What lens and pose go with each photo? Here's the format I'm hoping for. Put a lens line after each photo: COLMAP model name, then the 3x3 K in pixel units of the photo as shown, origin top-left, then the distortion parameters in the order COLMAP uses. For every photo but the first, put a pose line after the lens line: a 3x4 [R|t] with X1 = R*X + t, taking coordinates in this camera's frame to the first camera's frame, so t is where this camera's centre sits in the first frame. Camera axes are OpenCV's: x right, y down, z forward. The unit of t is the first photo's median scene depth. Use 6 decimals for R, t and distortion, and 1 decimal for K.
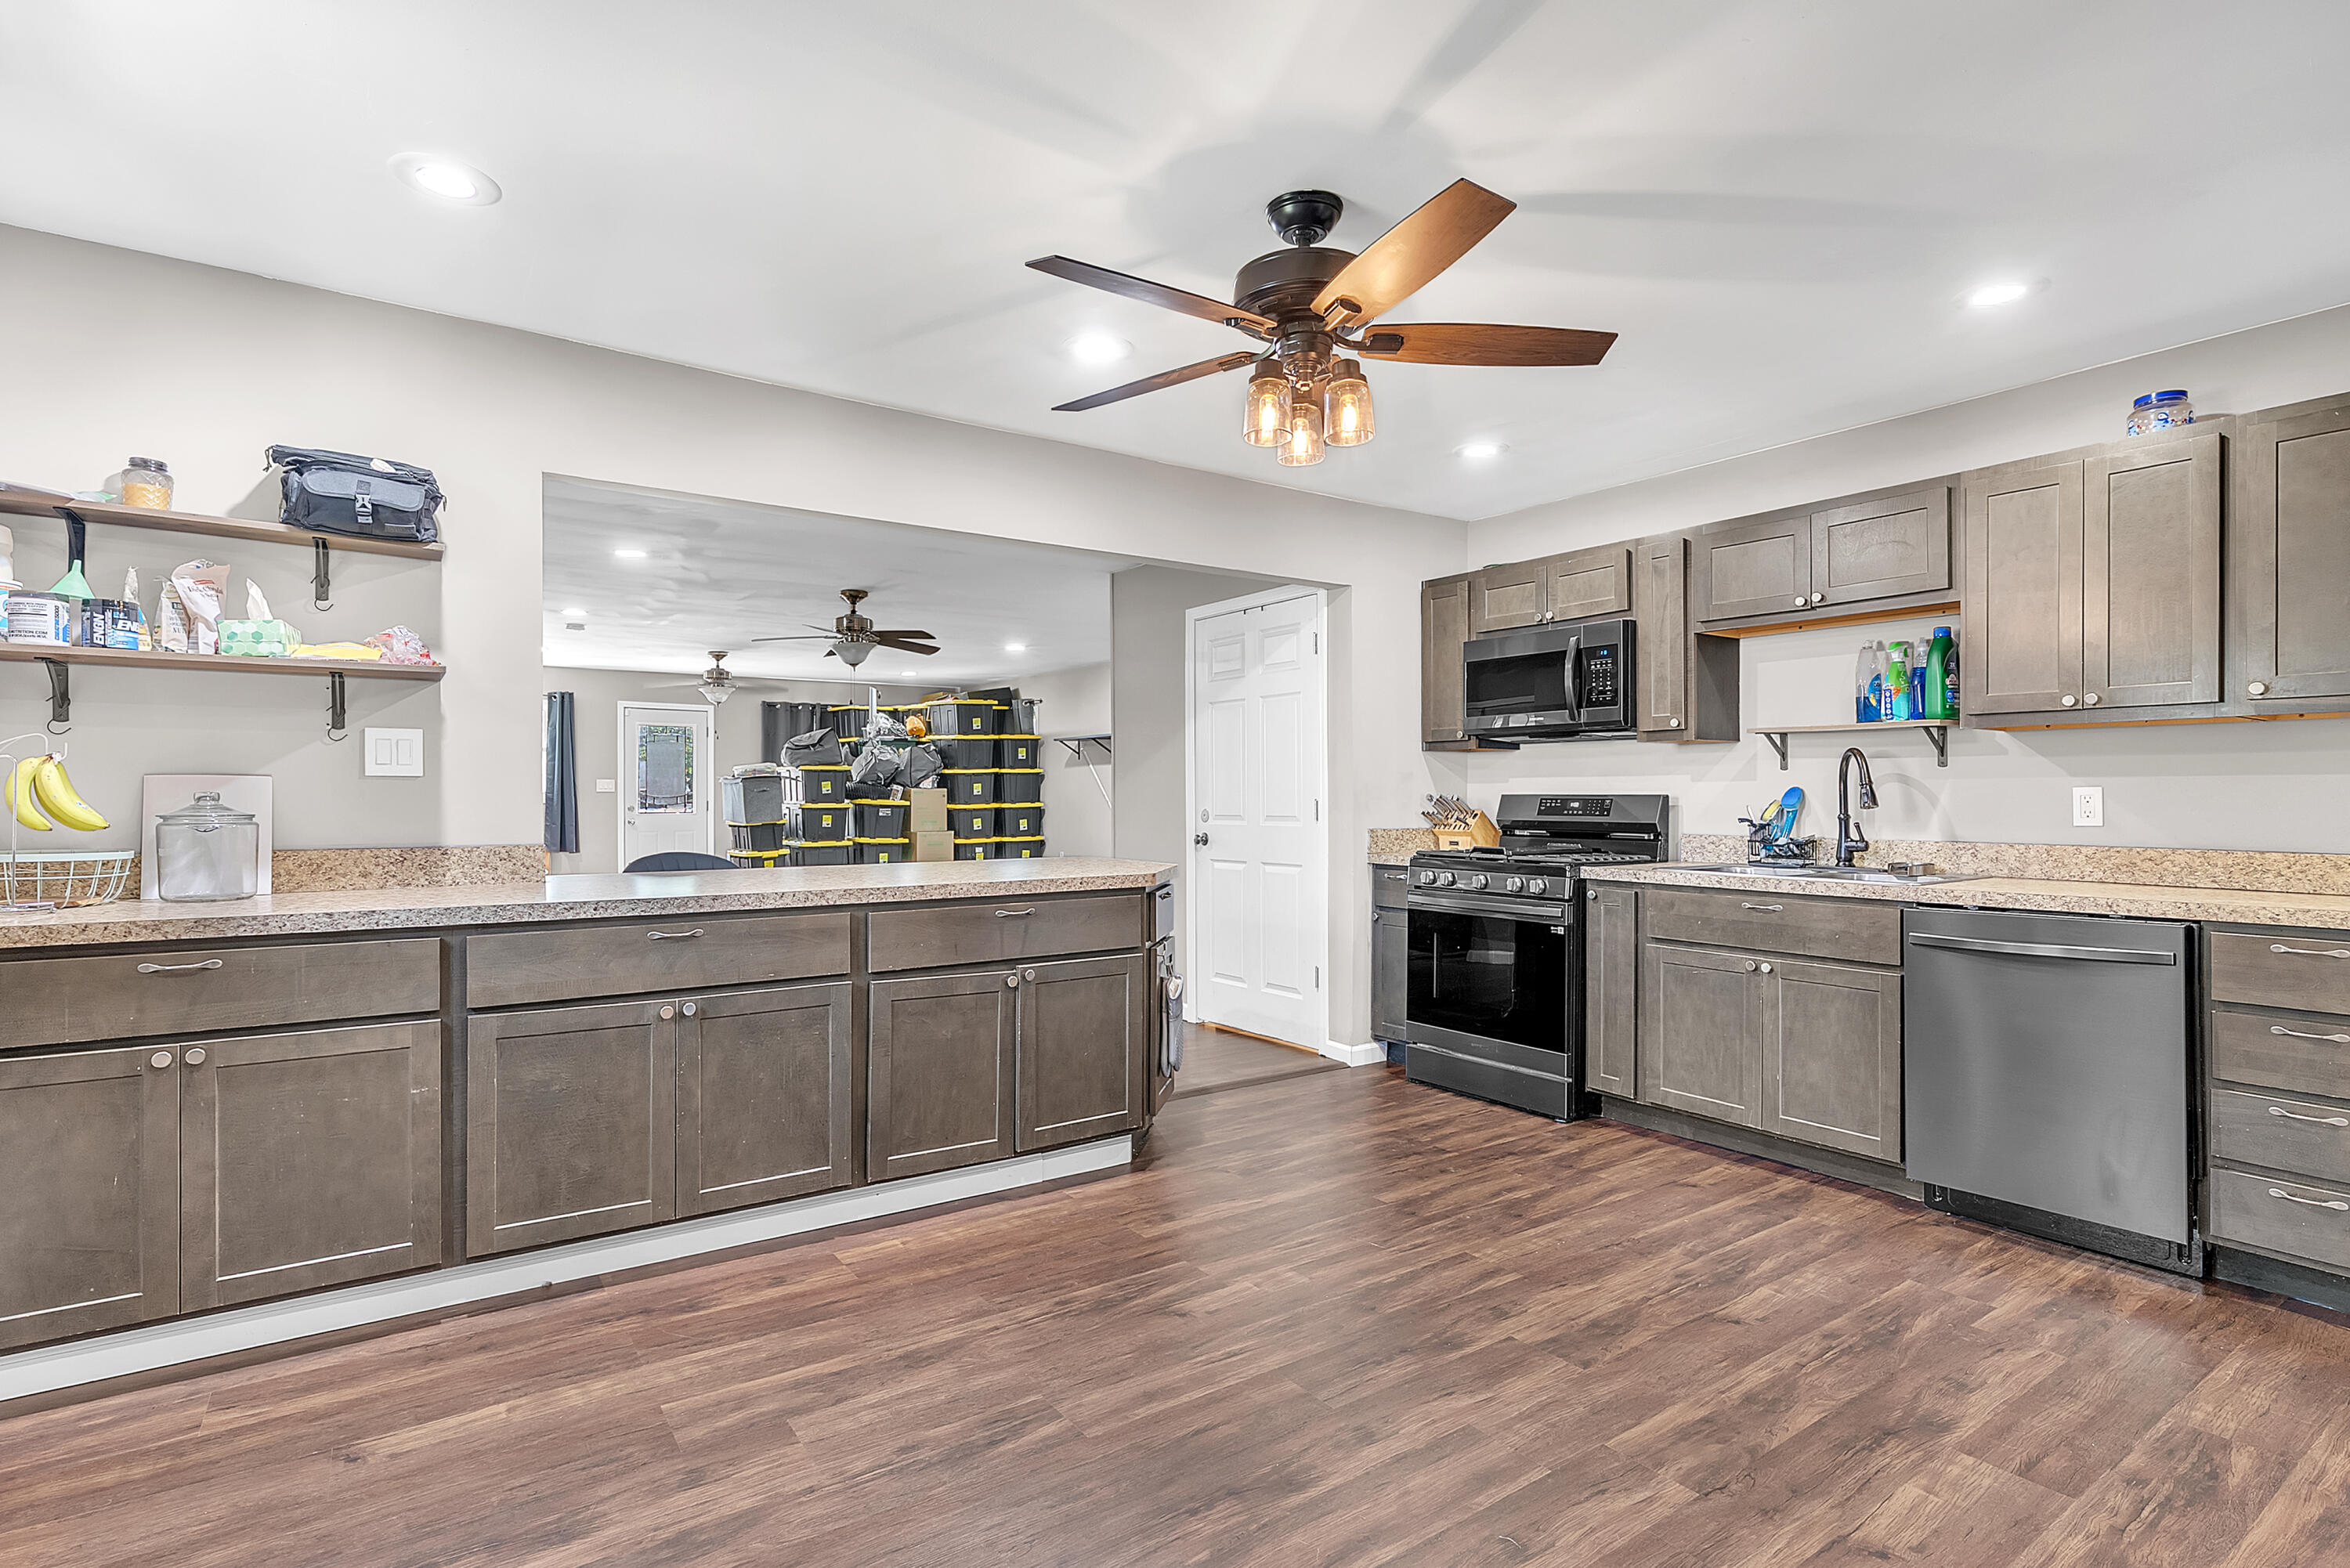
lens RADIAL K [[1140.5, 0, 1164.8], [0, 1140.5, 801.3], [0, 0, 1]] dist [-0.003243, -0.000129]
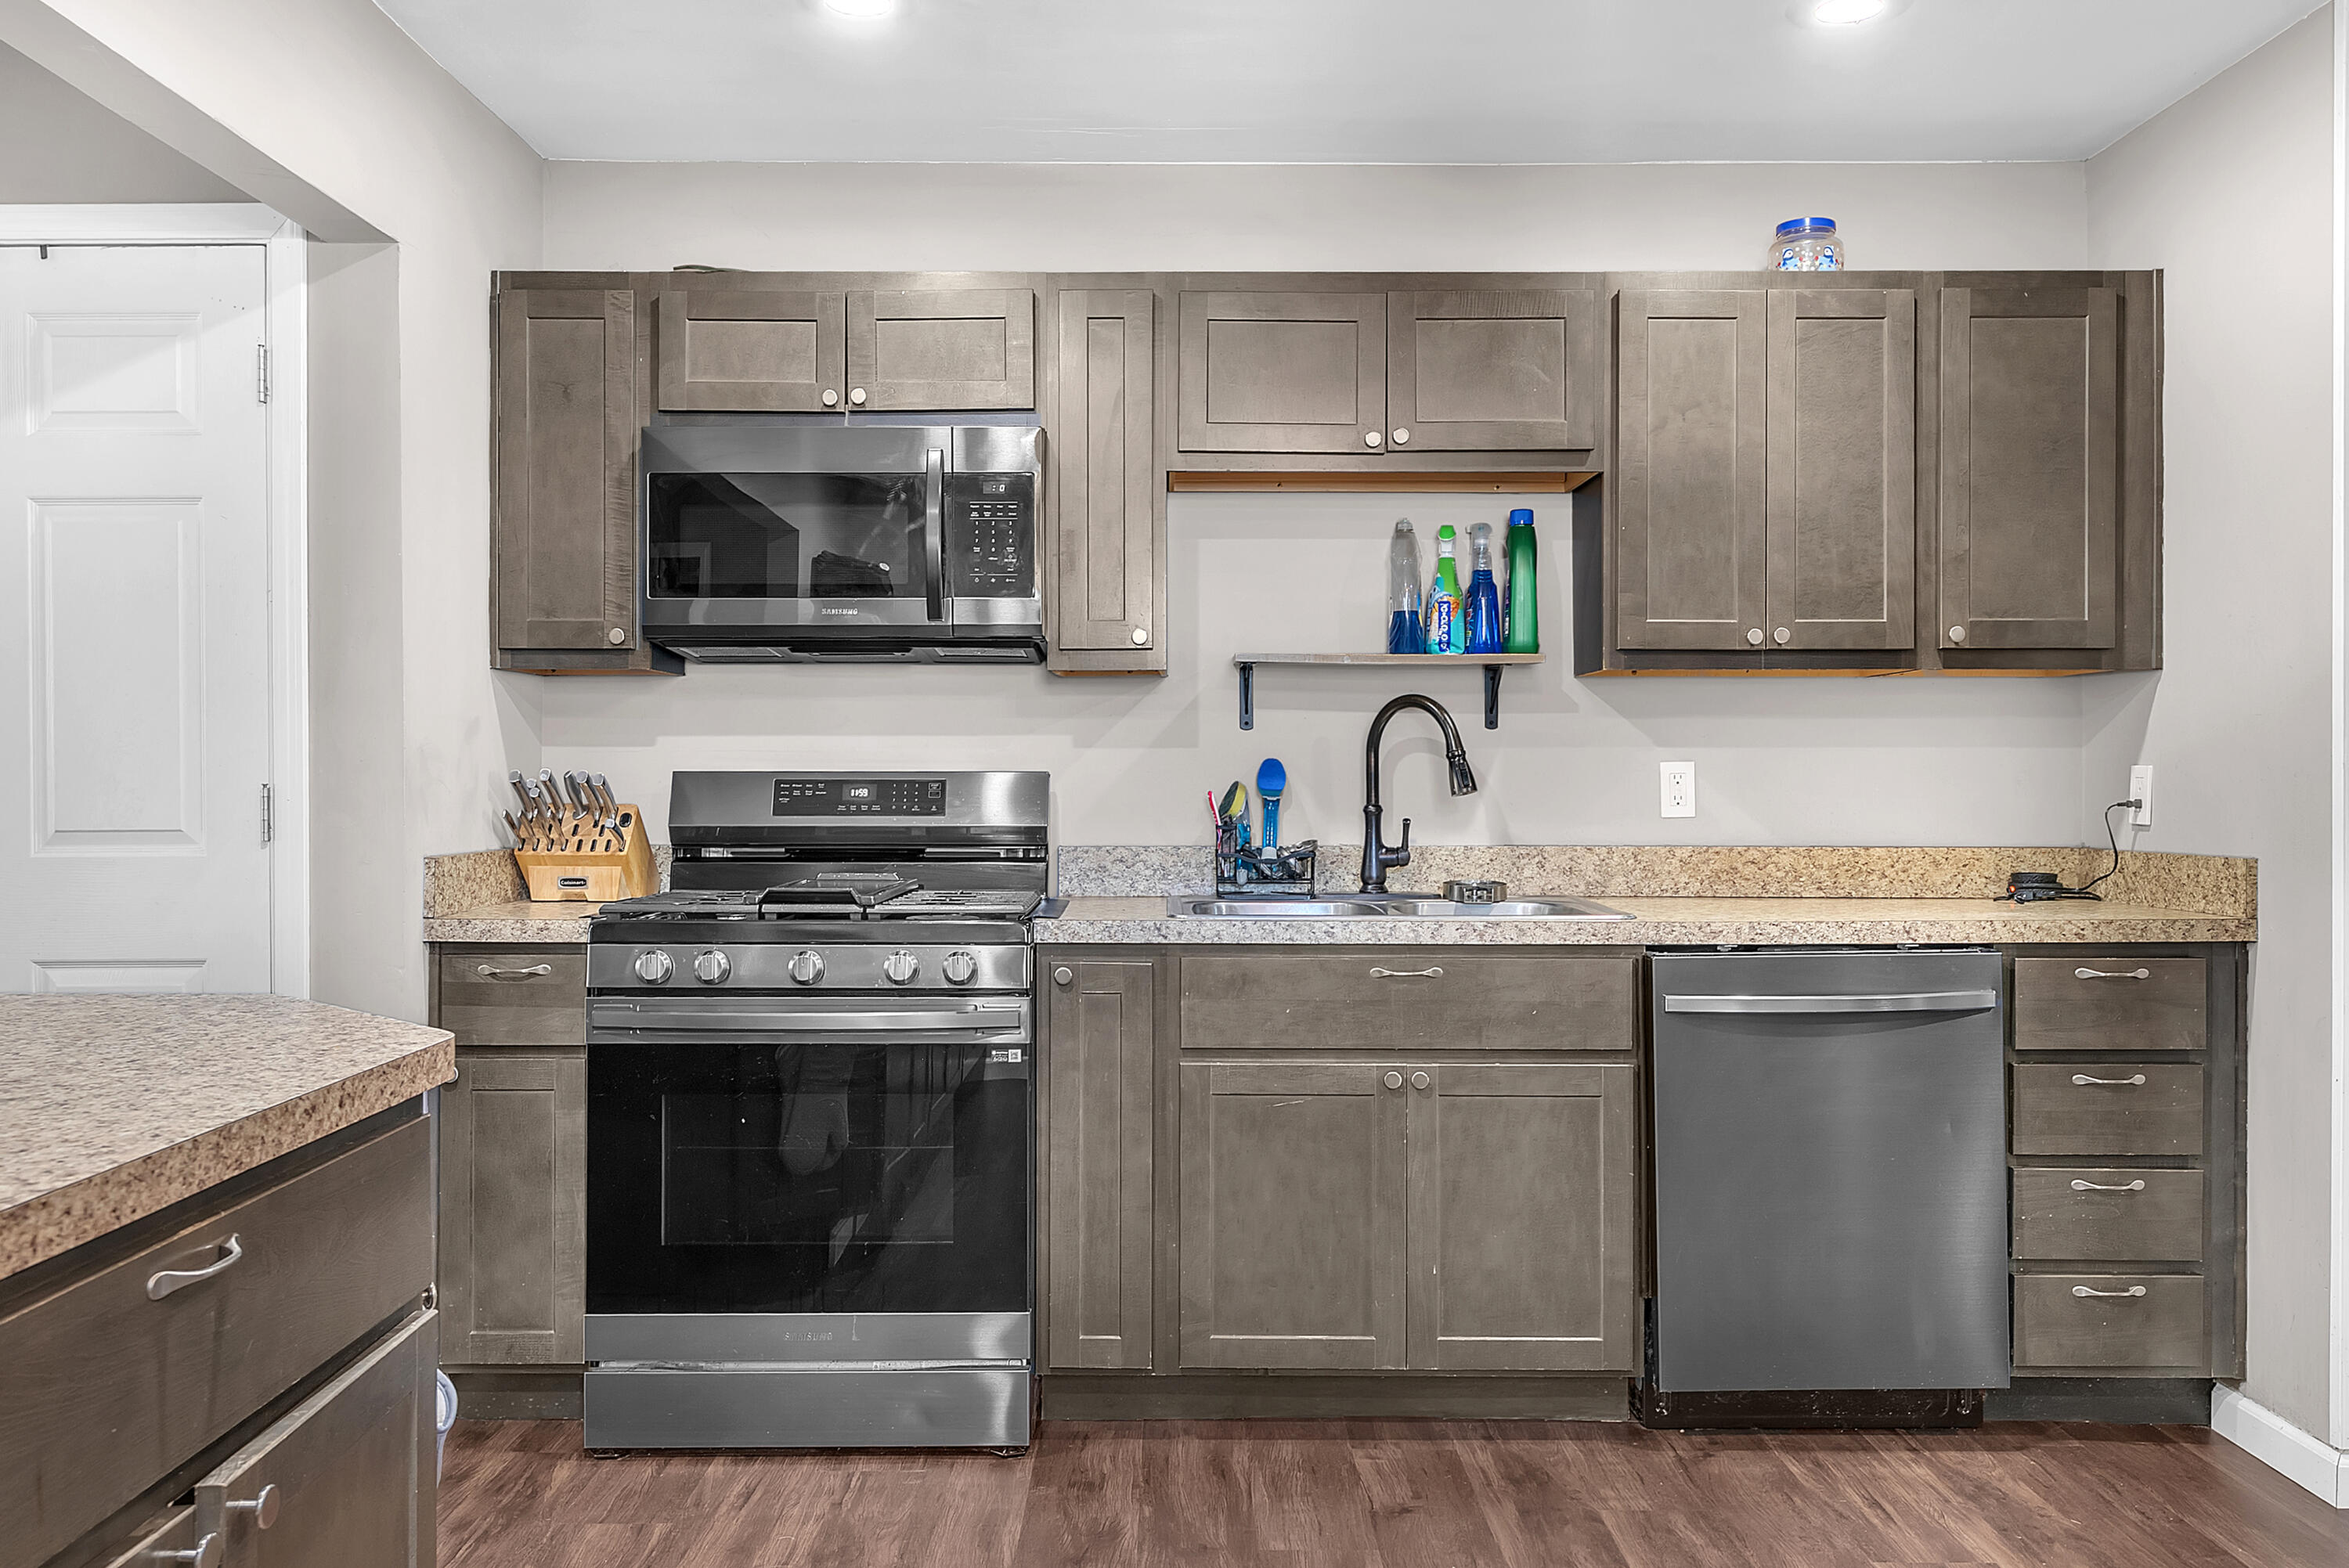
lens RADIAL K [[1914.2, 0, 1174.5], [0, 1914.2, 784.0], [0, 0, 1]] dist [0.000038, 0.001251]
pose [[0.567300, -0.004733, 0.823498, -0.300832], [0.003668, 0.999988, 0.003221, -0.003452], [-0.823503, 0.001193, 0.567311, 0.532563]]
